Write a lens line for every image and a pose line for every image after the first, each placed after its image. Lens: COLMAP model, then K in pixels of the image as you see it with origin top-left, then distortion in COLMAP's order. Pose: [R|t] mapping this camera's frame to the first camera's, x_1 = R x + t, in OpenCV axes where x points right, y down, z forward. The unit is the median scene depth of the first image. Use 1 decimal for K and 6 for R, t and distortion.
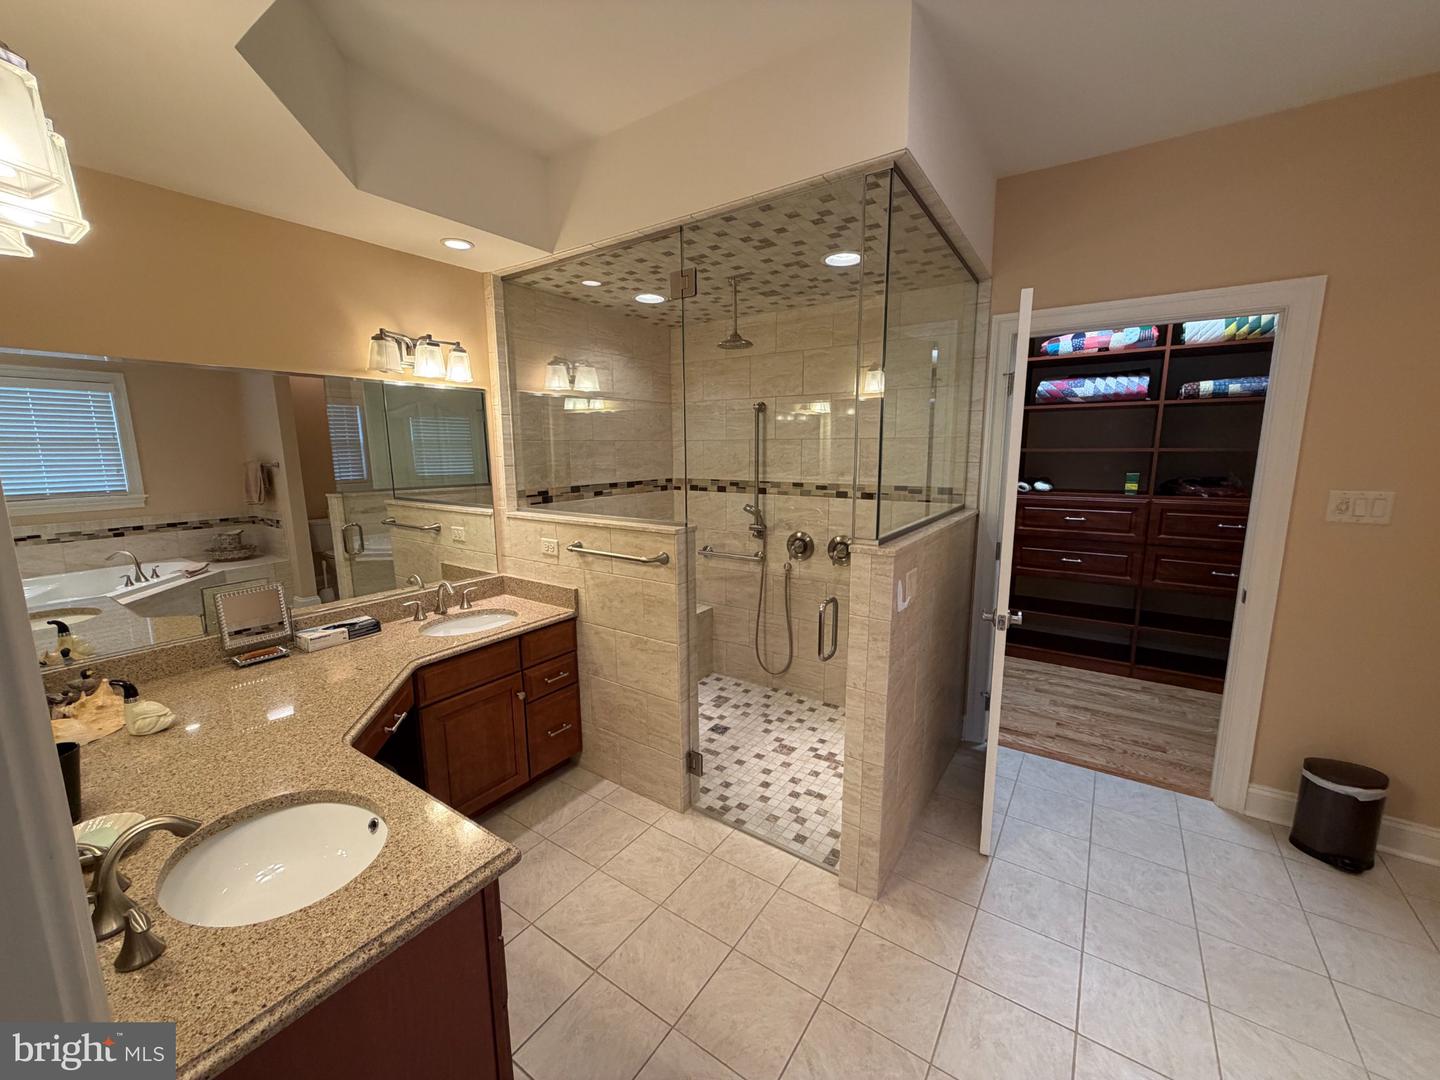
lens RADIAL K [[573.8, 0, 713.6], [0, 573.8, 531.2], [0, 0, 1]] dist [-0.002016, 0.000212]
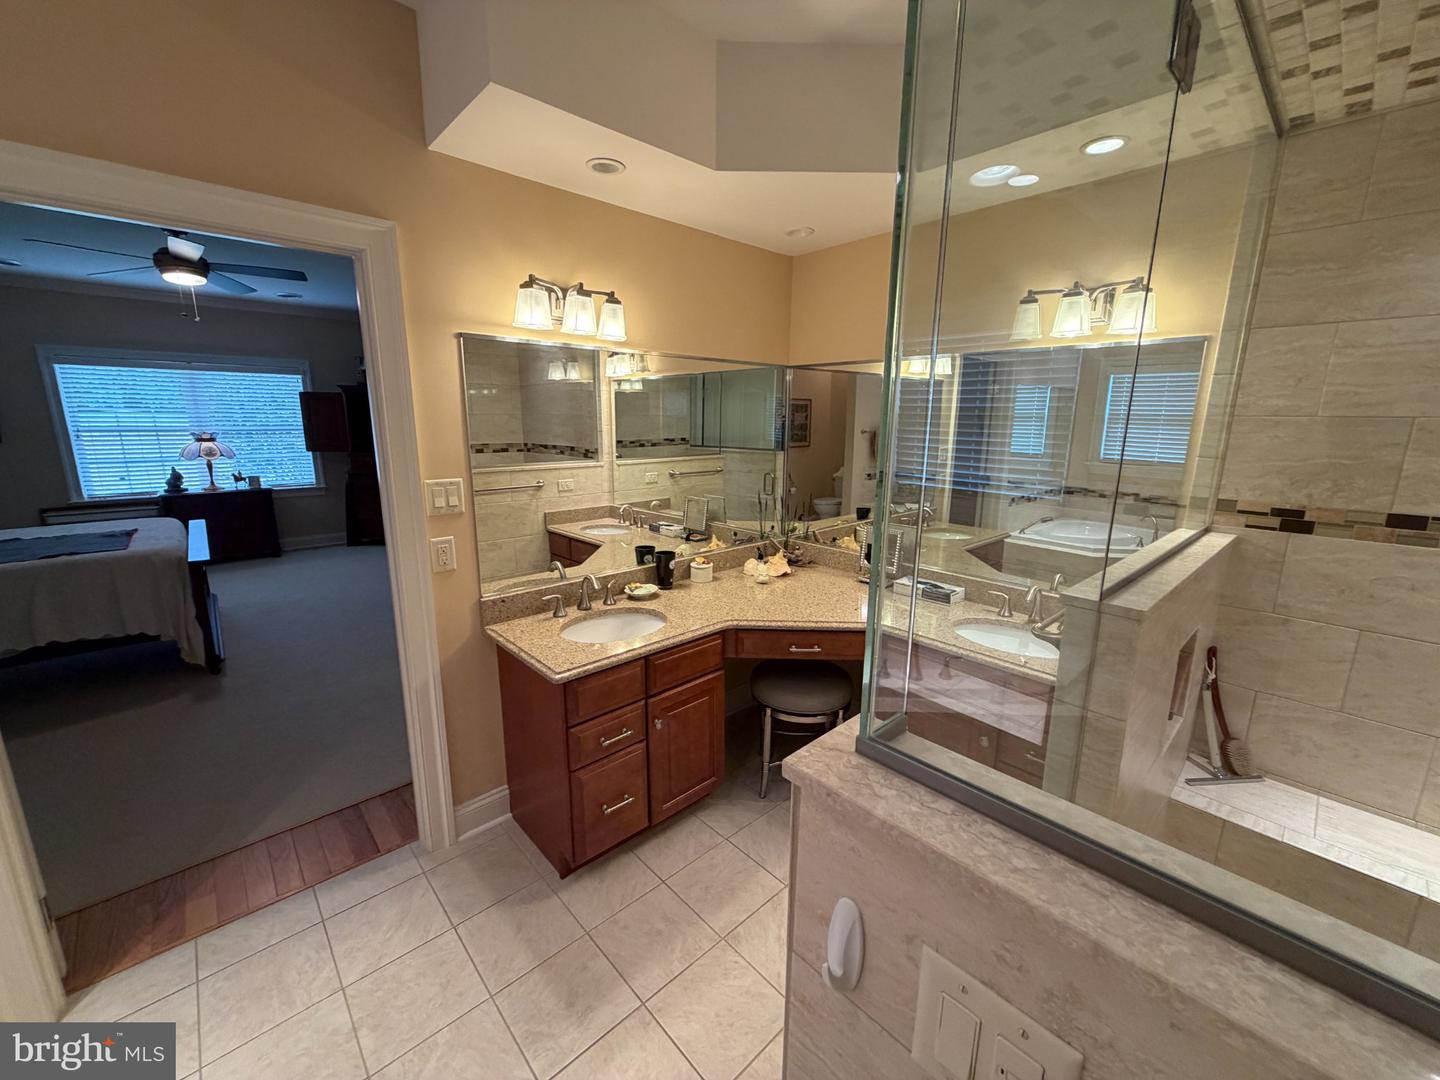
lens RADIAL K [[573.8, 0, 718.7], [0, 573.8, 536.9], [0, 0, 1]] dist [-0.002016, 0.000212]
pose [[-0.207926, 0.204005, -0.956634, 0.394955], [-0.156918, 0.958385, 0.238484, -0.102260], [0.965476, 0.199701, -0.167261, 0.643977]]
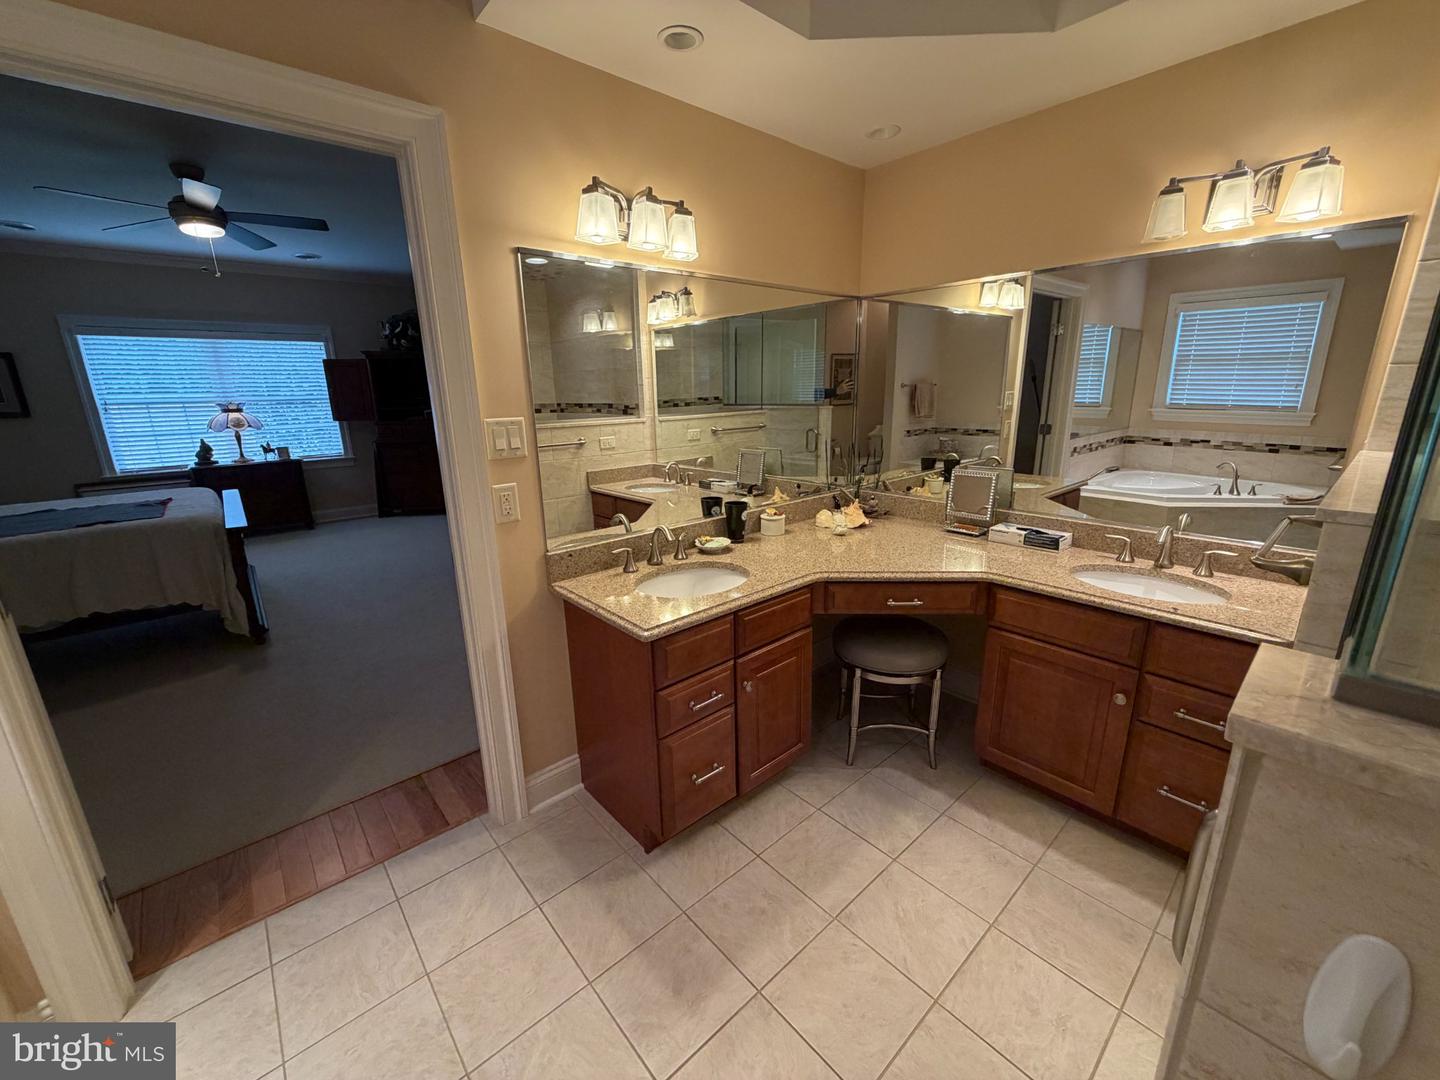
lens RADIAL K [[573.8, 0, 719.8], [0, 573.8, 535.7], [0, 0, 1]] dist [-0.002016, 0.000212]
pose [[-0.230421, 0.256139, -0.938775, 0.343706], [-0.128322, 0.948312, 0.290237, -0.038973], [0.964593, 0.187342, -0.185643, 0.553183]]
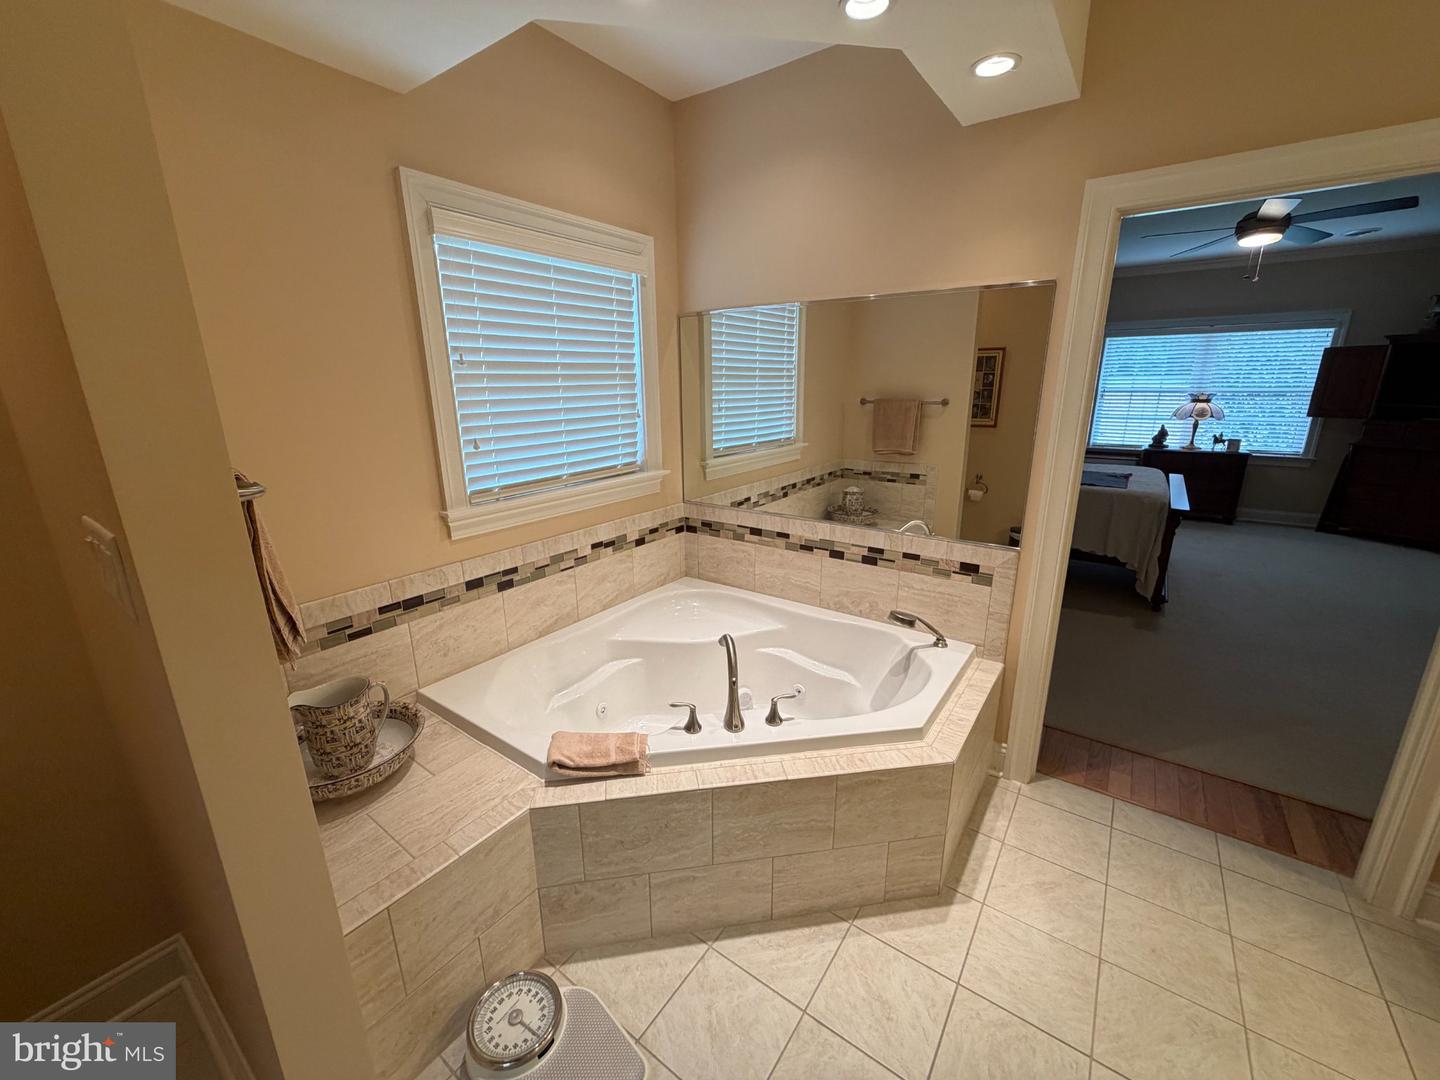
lens RADIAL K [[573.8, 0, 711.1], [0, 573.8, 537.1], [0, 0, 1]] dist [-0.002016, 0.000212]
pose [[-0.999588, 0.012545, 0.025834, 0.537716], [0.021941, 0.913994, 0.405134, -0.099385], [-0.018529, 0.405534, -0.913892, 0.658610]]
